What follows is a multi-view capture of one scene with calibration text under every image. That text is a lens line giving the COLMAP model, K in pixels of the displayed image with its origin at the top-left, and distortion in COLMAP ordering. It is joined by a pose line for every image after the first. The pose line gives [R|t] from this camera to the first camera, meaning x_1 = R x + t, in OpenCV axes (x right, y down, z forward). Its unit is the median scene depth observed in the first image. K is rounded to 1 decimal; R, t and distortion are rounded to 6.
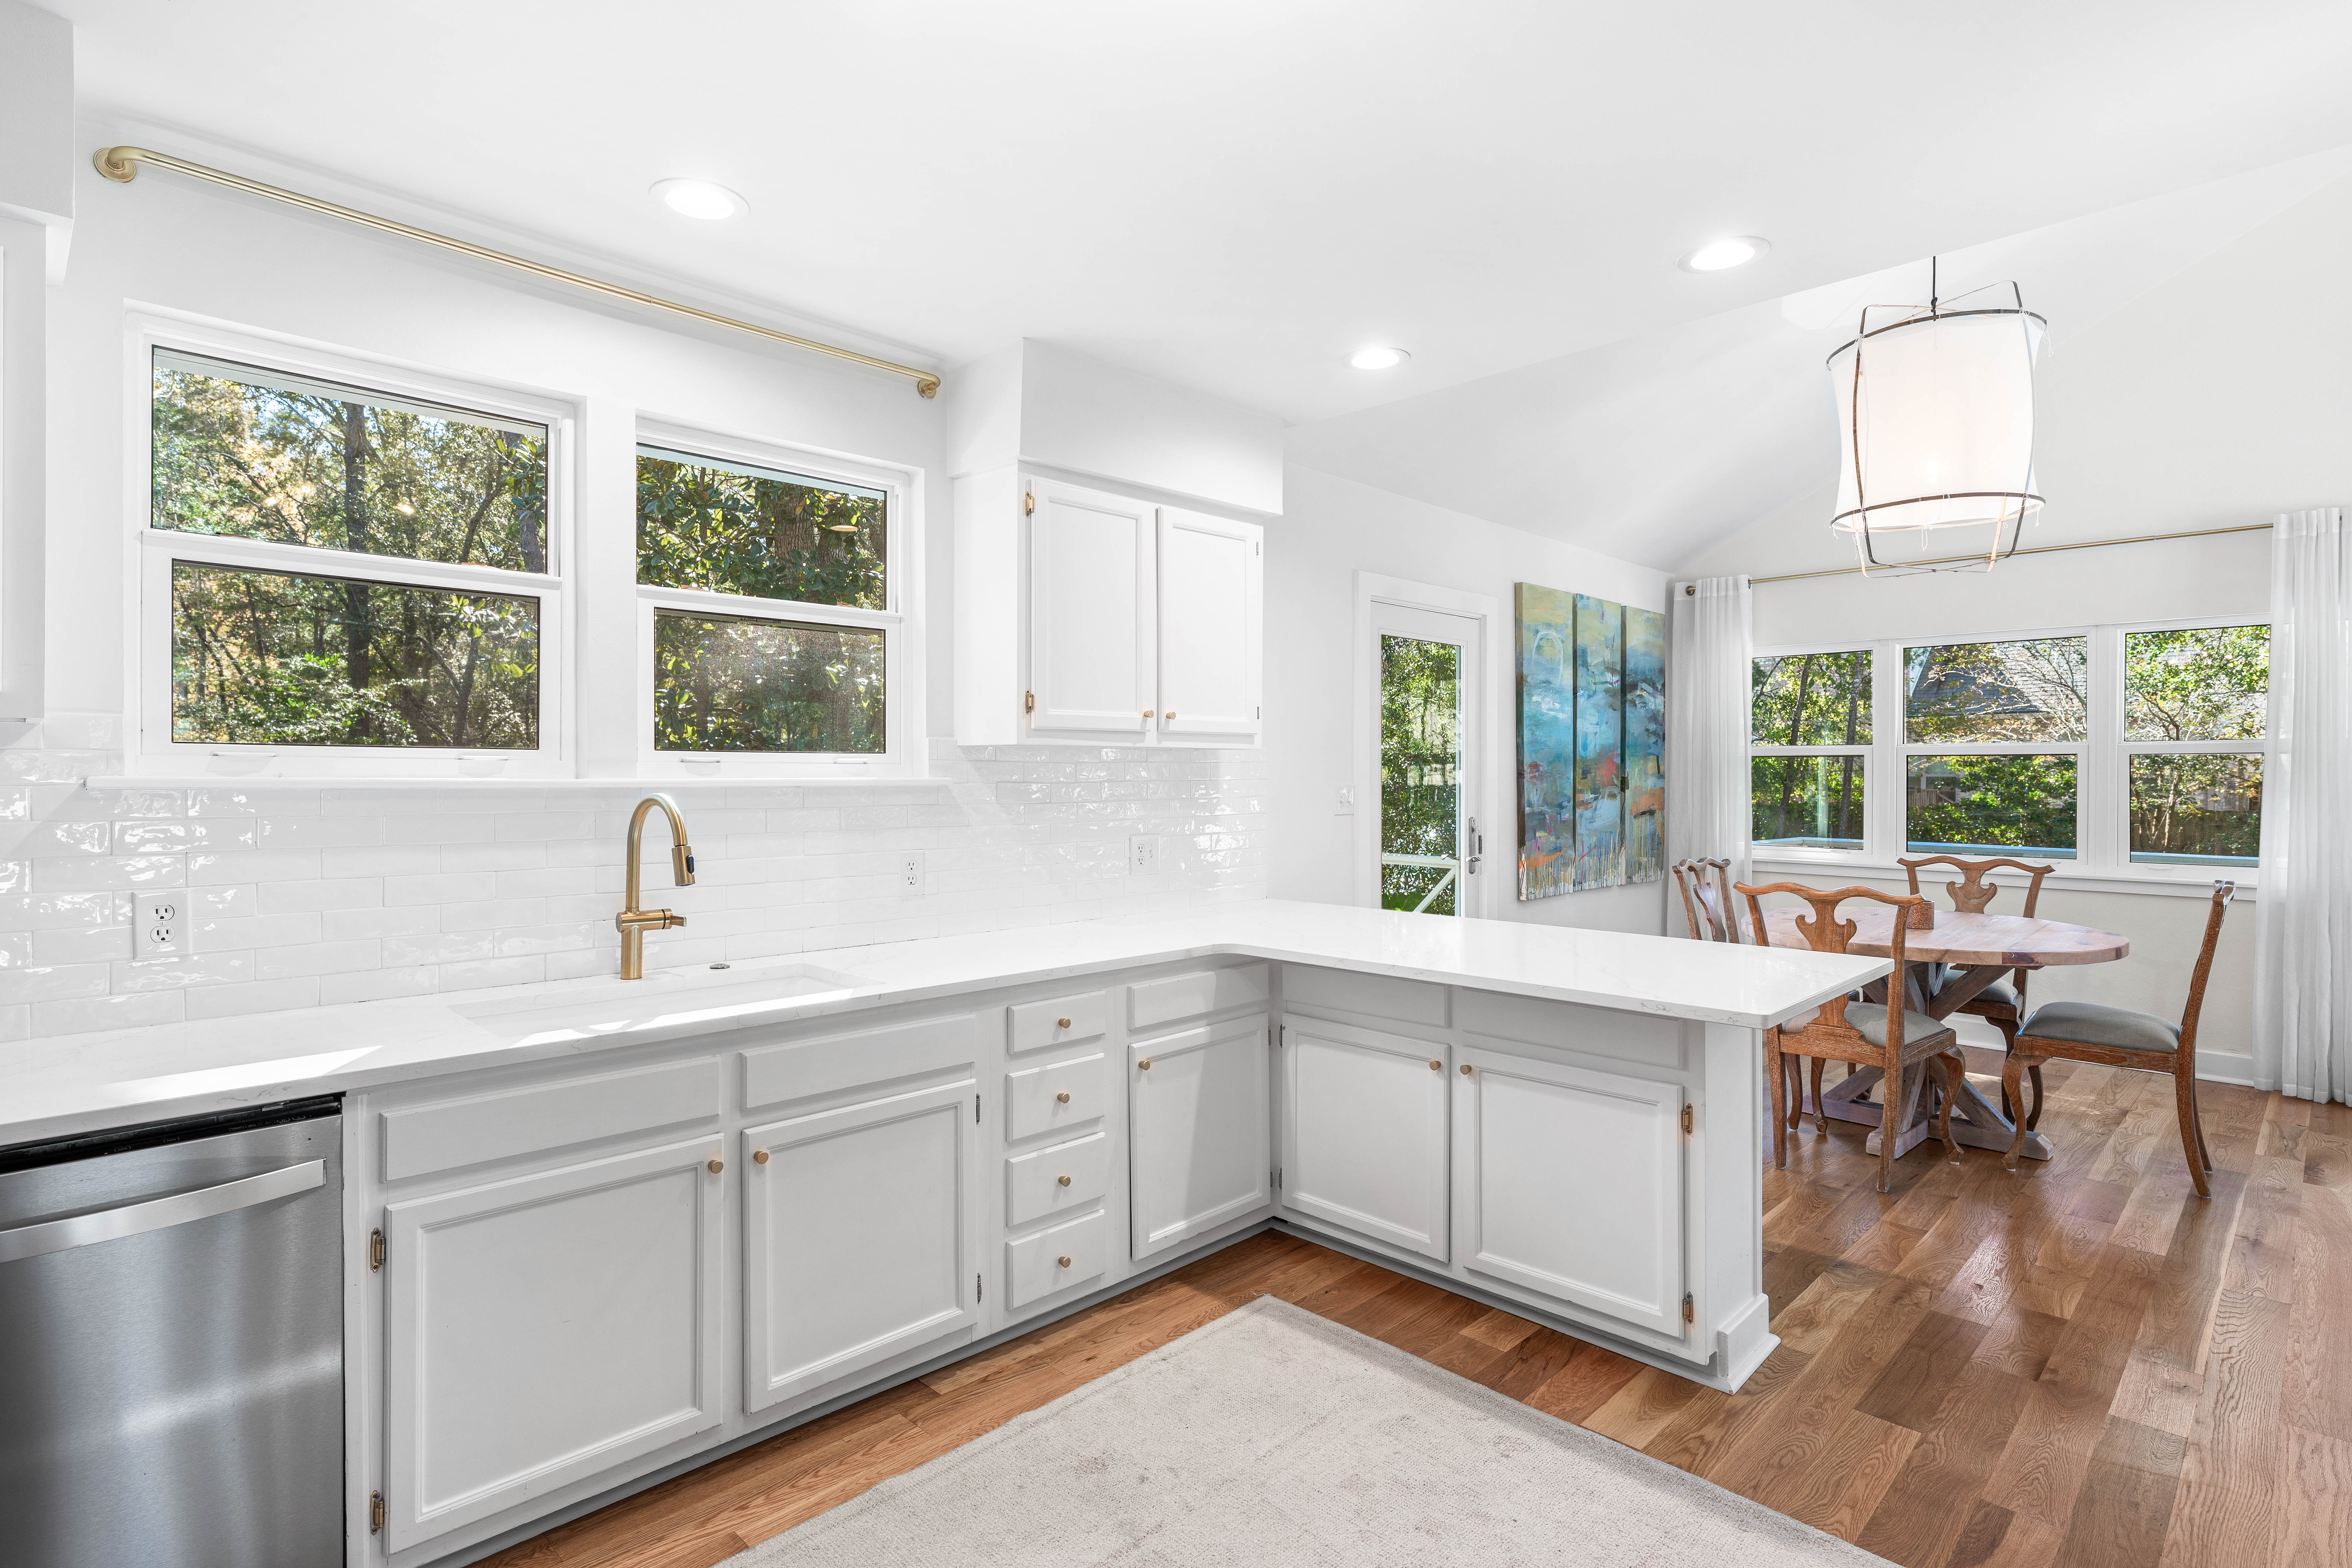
lens RADIAL K [[1169.6, 0, 1175.0], [0, 1169.6, 765.0], [0, 0, 1]] dist [0.003749, 0.000061]
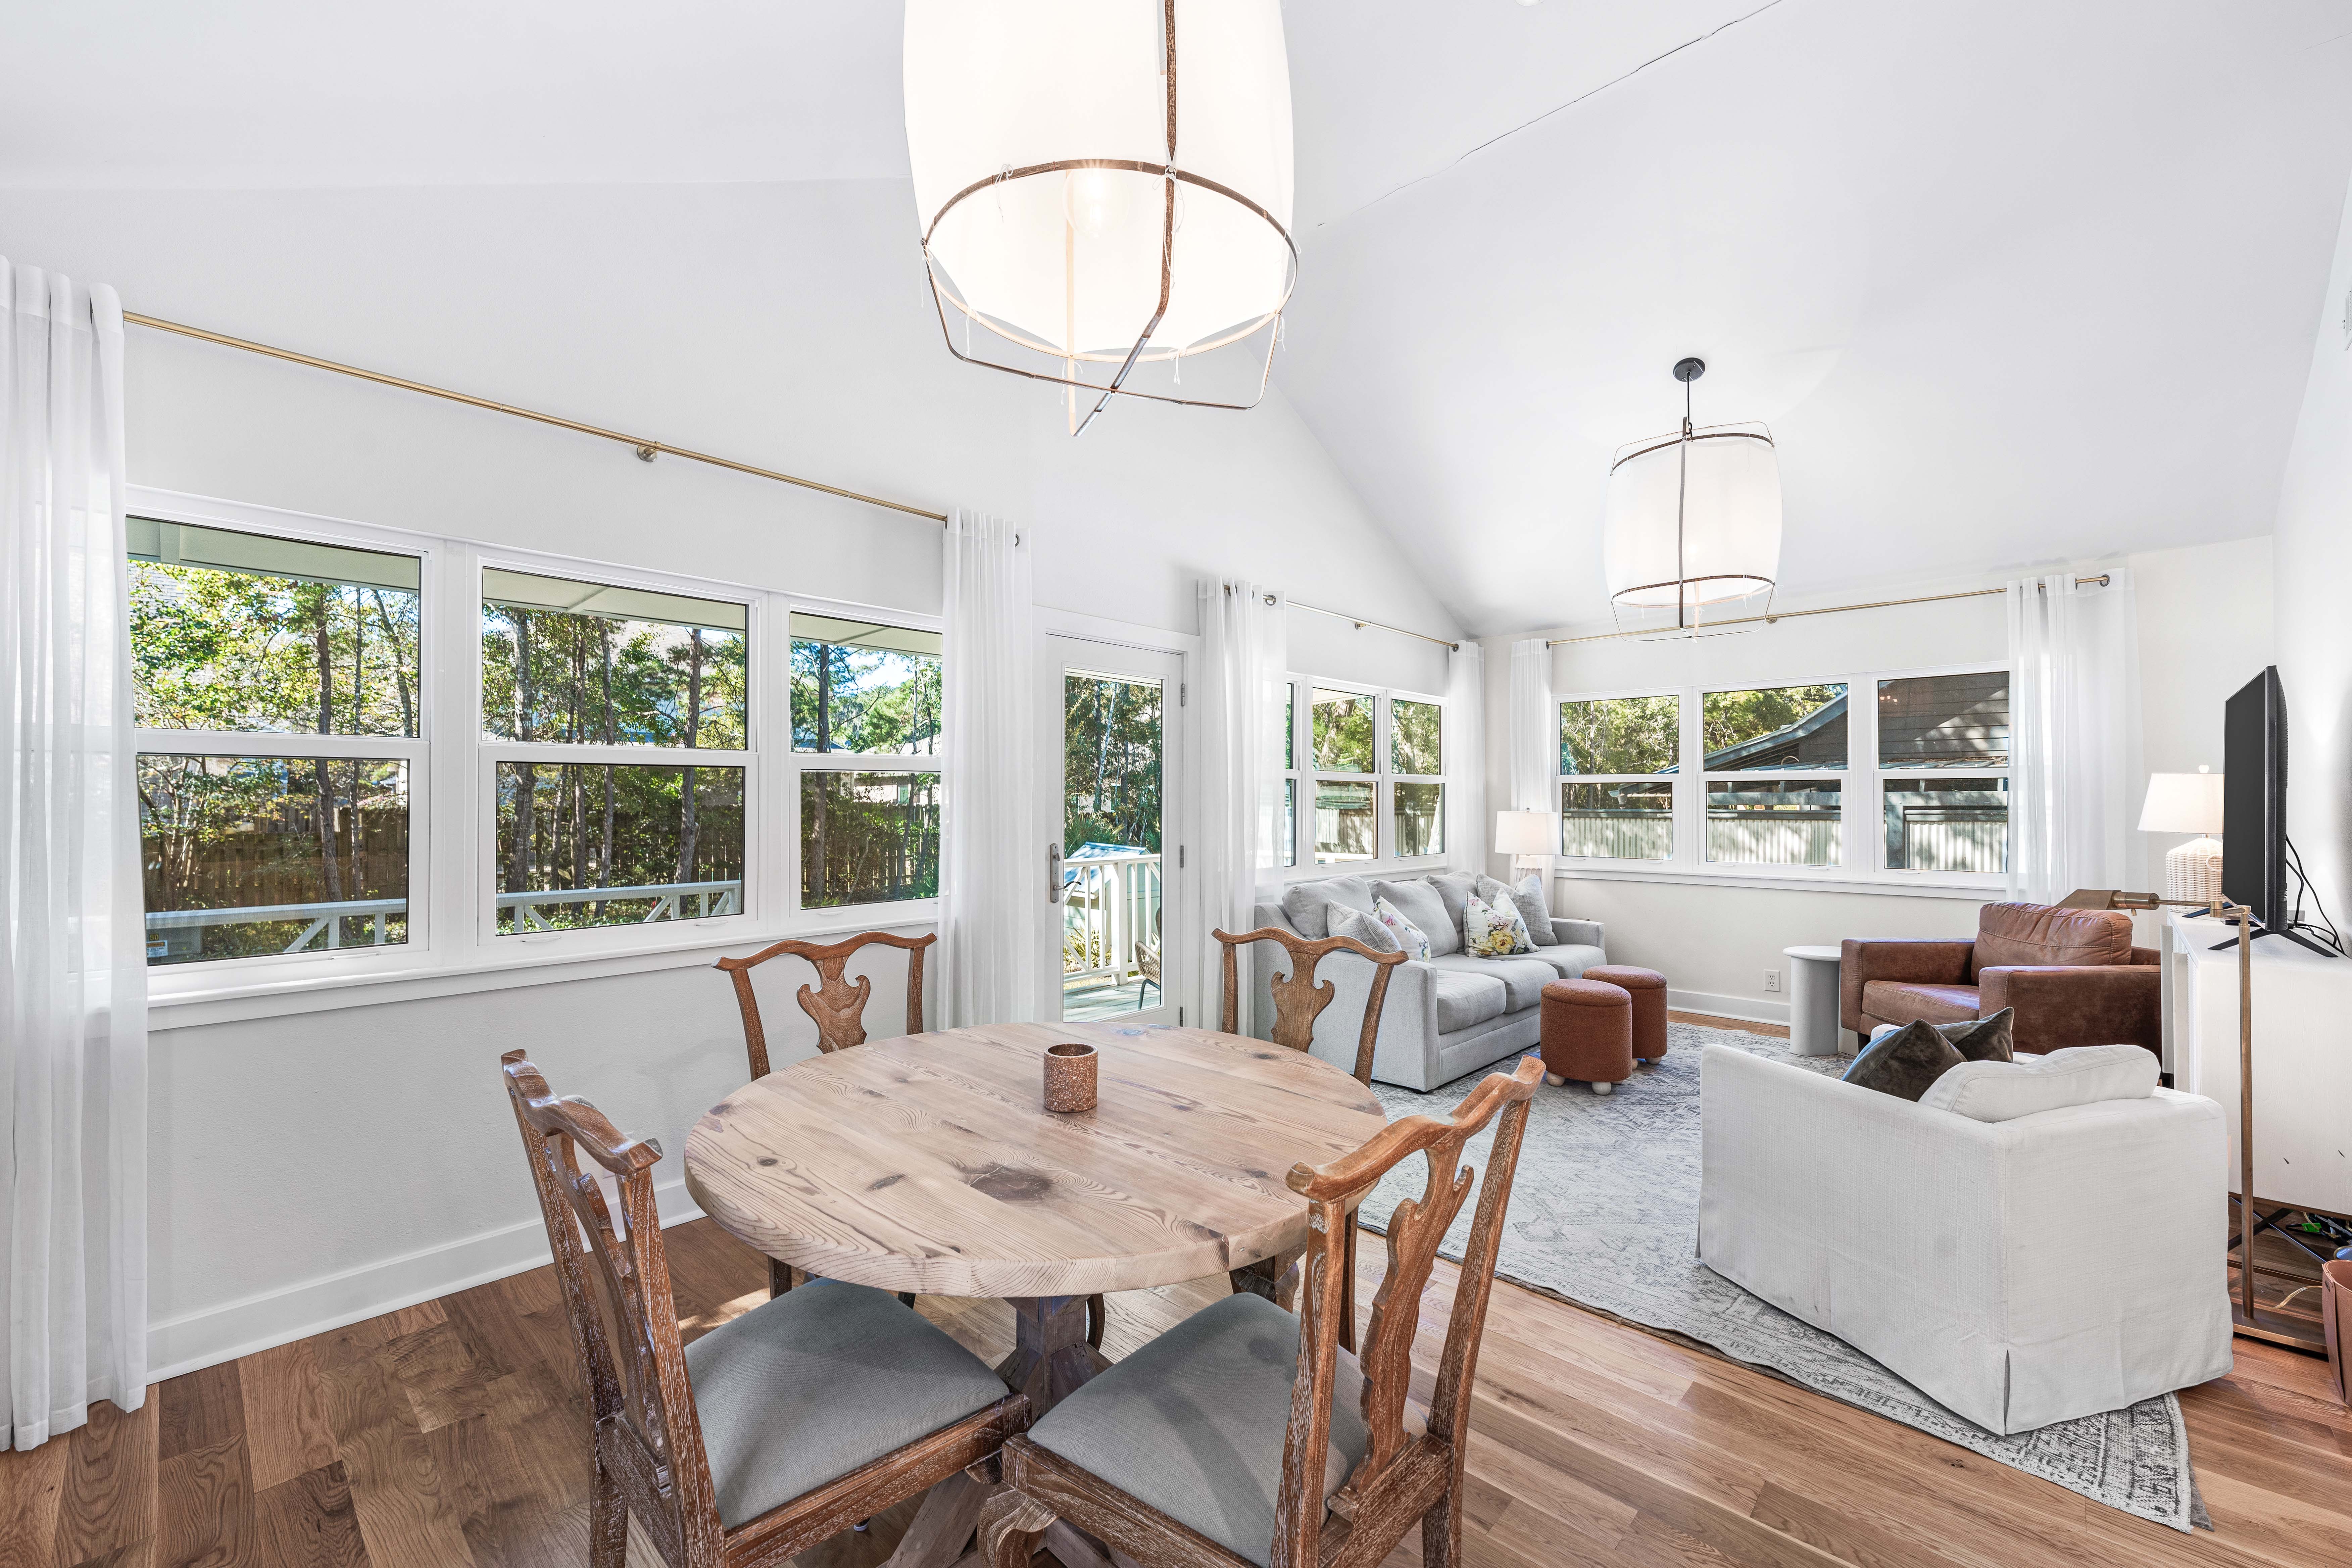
lens RADIAL K [[947.6, 0, 1175.3], [0, 947.6, 793.3], [0, 0, 1]] dist [-0.001168, 0.000120]
pose [[-0.028927, 0.002677, 0.999578, 0.254077], [-0.005049, 0.999983, -0.002824, 0.009550], [-0.999569, -0.005129, -0.028913, 1.047723]]
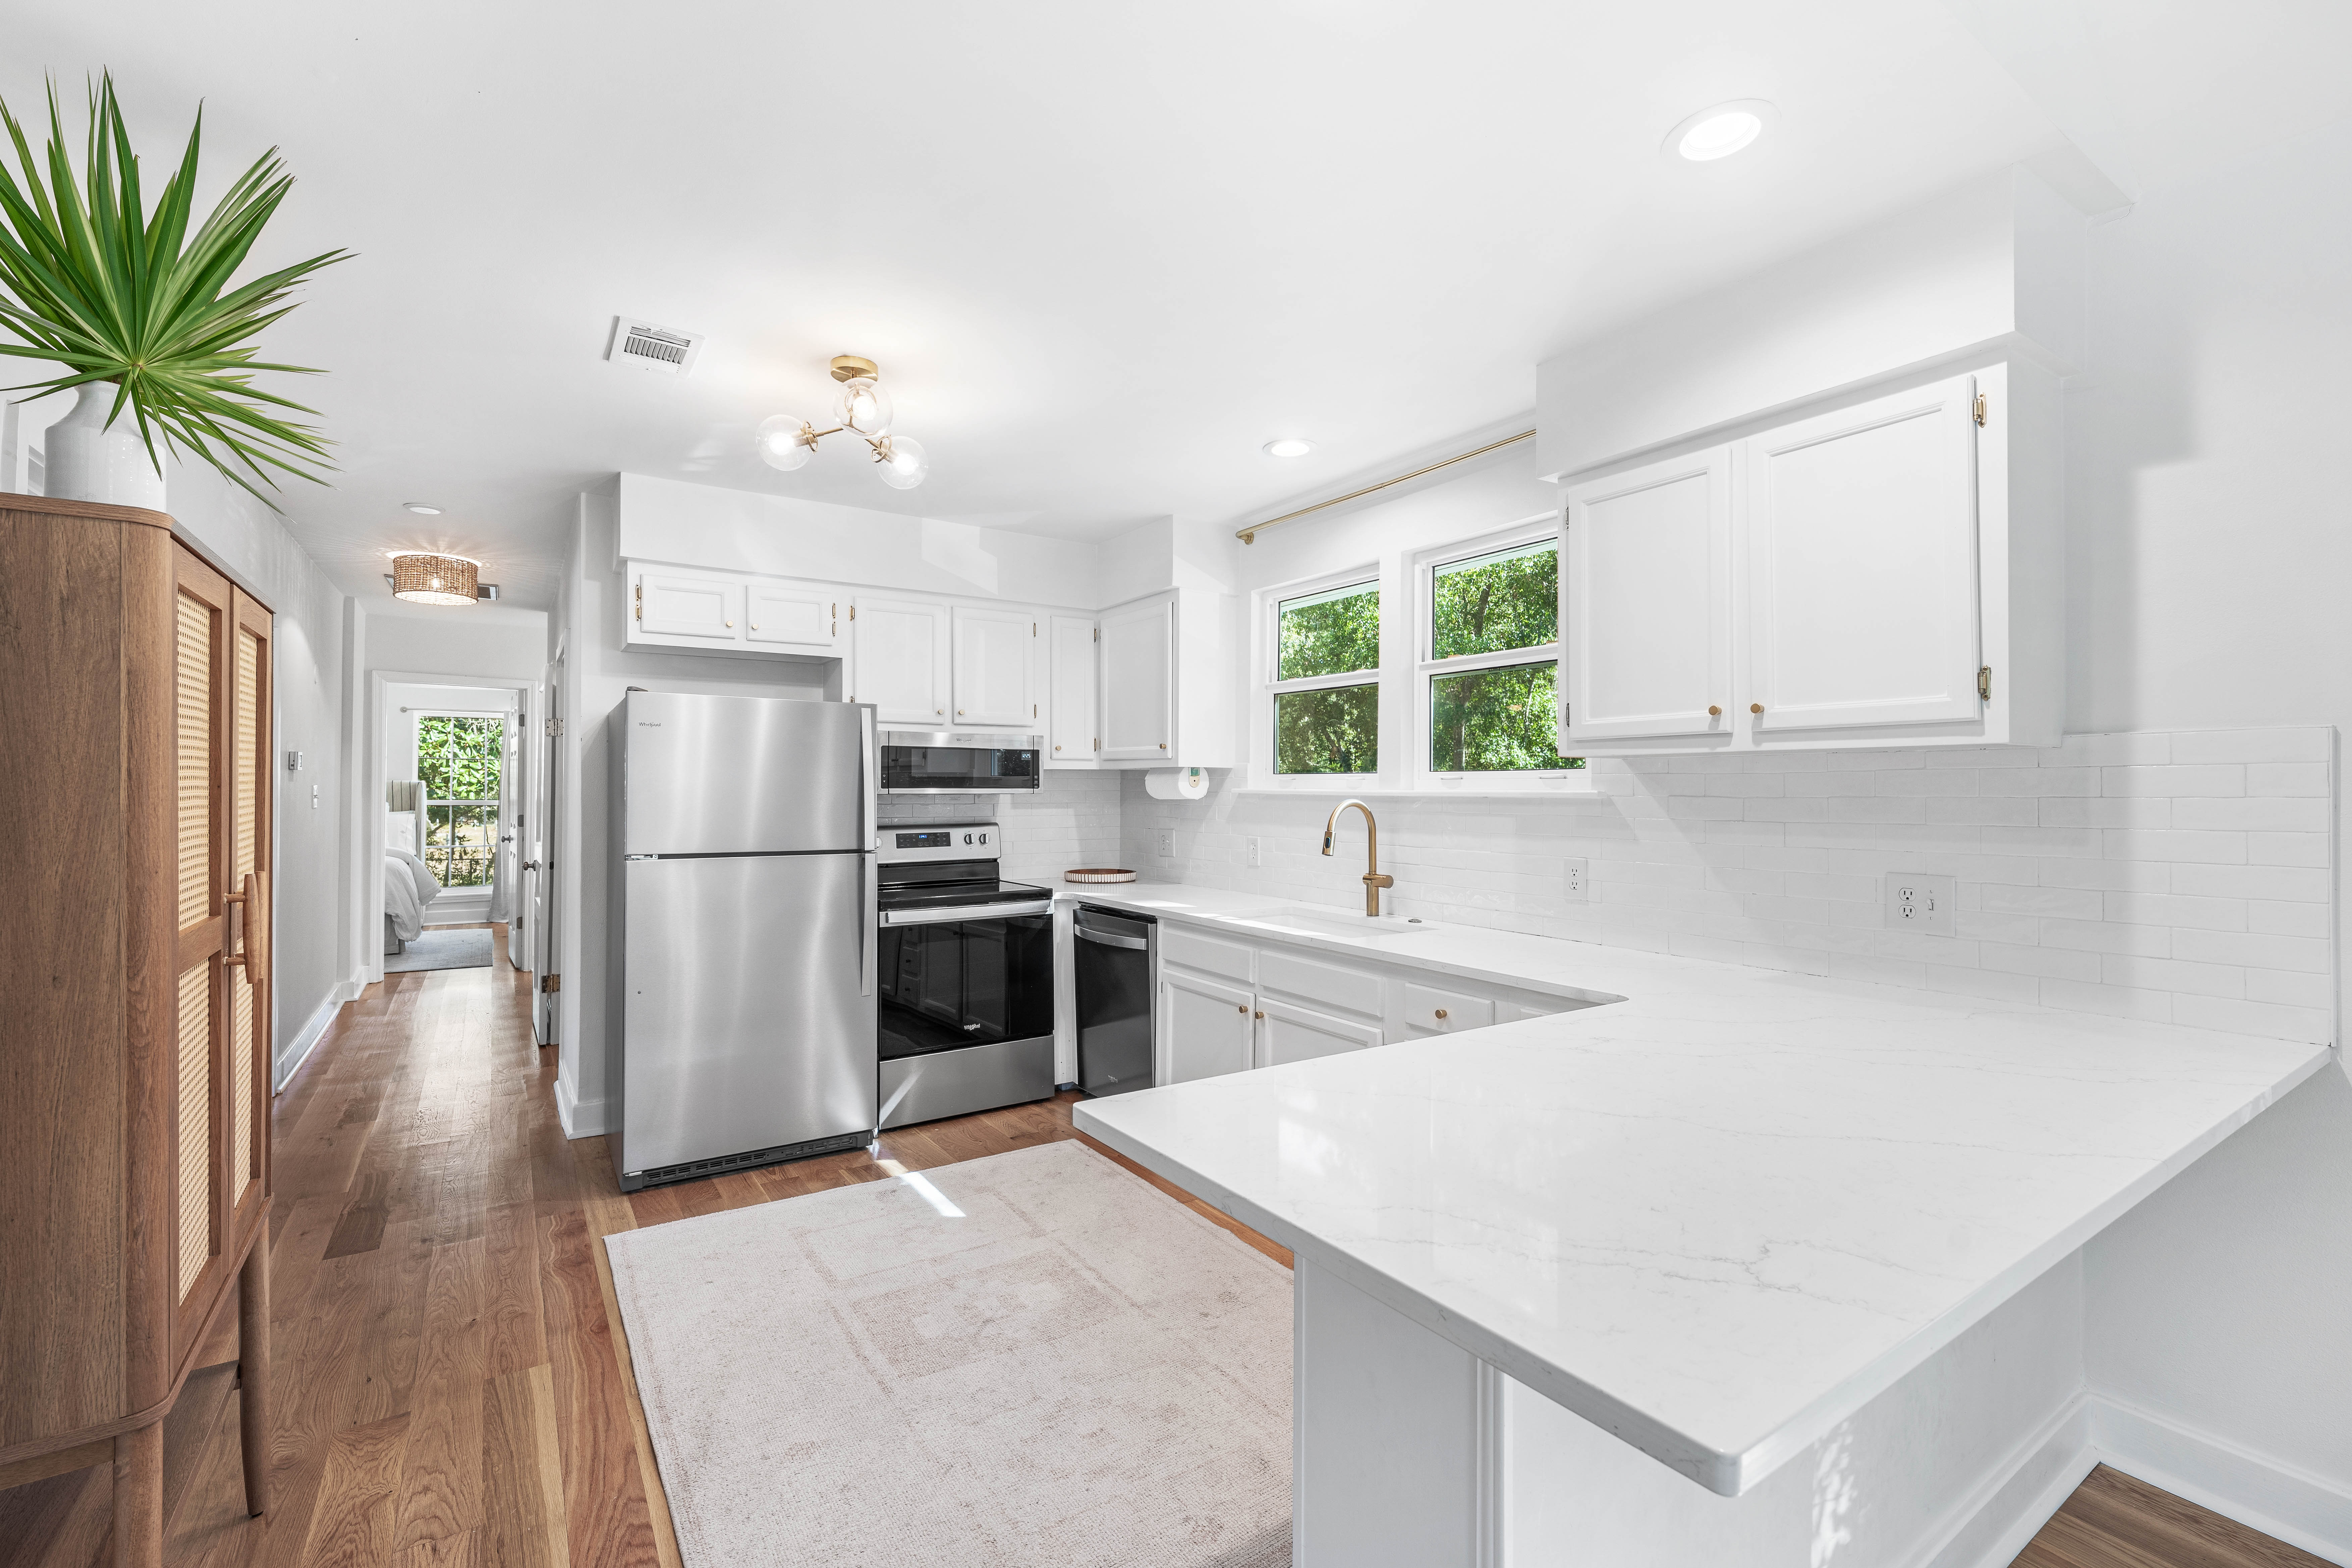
lens RADIAL K [[1012.8, 0, 1178.7], [0, 1012.8, 776.3], [0, 0, 1]] dist [0.003092, -0.000840]
pose [[-0.194802, -0.017667, -0.980684, 0.618508], [0.000947, 0.999834, -0.018200, 0.011072], [0.980842, -0.004474, -0.194753, 0.660939]]
